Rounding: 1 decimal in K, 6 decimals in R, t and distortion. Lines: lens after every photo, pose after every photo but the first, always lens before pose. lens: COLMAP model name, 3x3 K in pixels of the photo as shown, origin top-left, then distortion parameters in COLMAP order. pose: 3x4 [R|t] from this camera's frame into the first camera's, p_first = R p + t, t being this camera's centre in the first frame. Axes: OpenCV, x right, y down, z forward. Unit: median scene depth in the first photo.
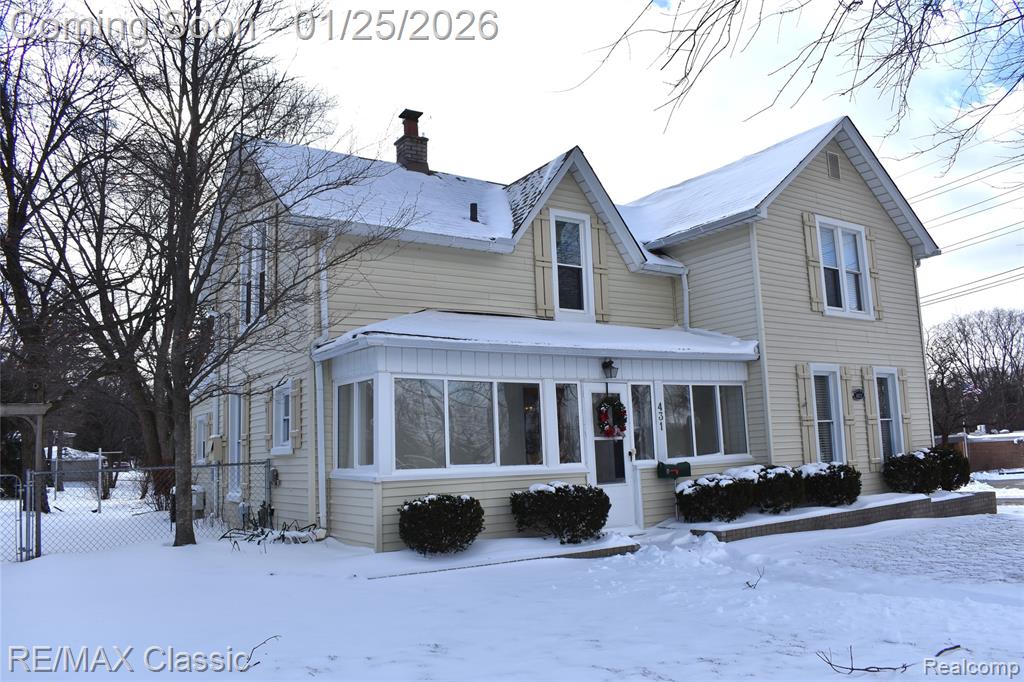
lens RADIAL K [[795.6, 0, 512.0], [0, 795.6, 341.0], [0, 0, 1]] dist [-0.088092, 0.007164]
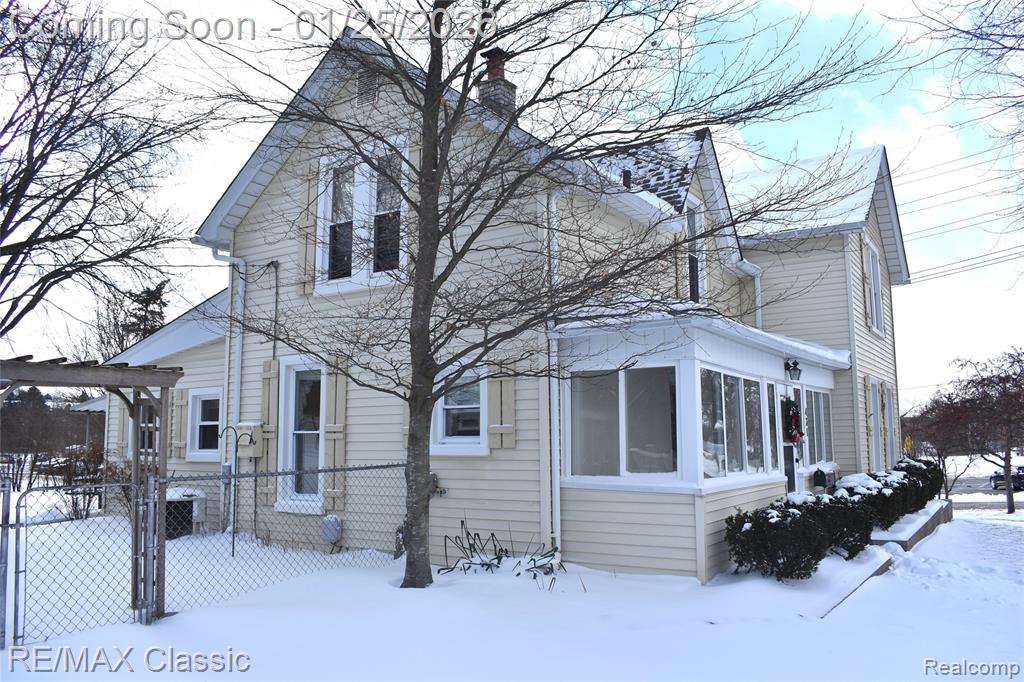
lens RADIAL K [[795.6, 0, 512.0], [0, 795.6, 341.0], [0, 0, 1]] dist [-0.088092, 0.007164]
pose [[0.925460, 0.075175, 0.371312, -0.468764], [-0.075792, 0.997040, -0.012955, 0.033632], [-0.371186, -0.016153, 0.928418, 0.229044]]
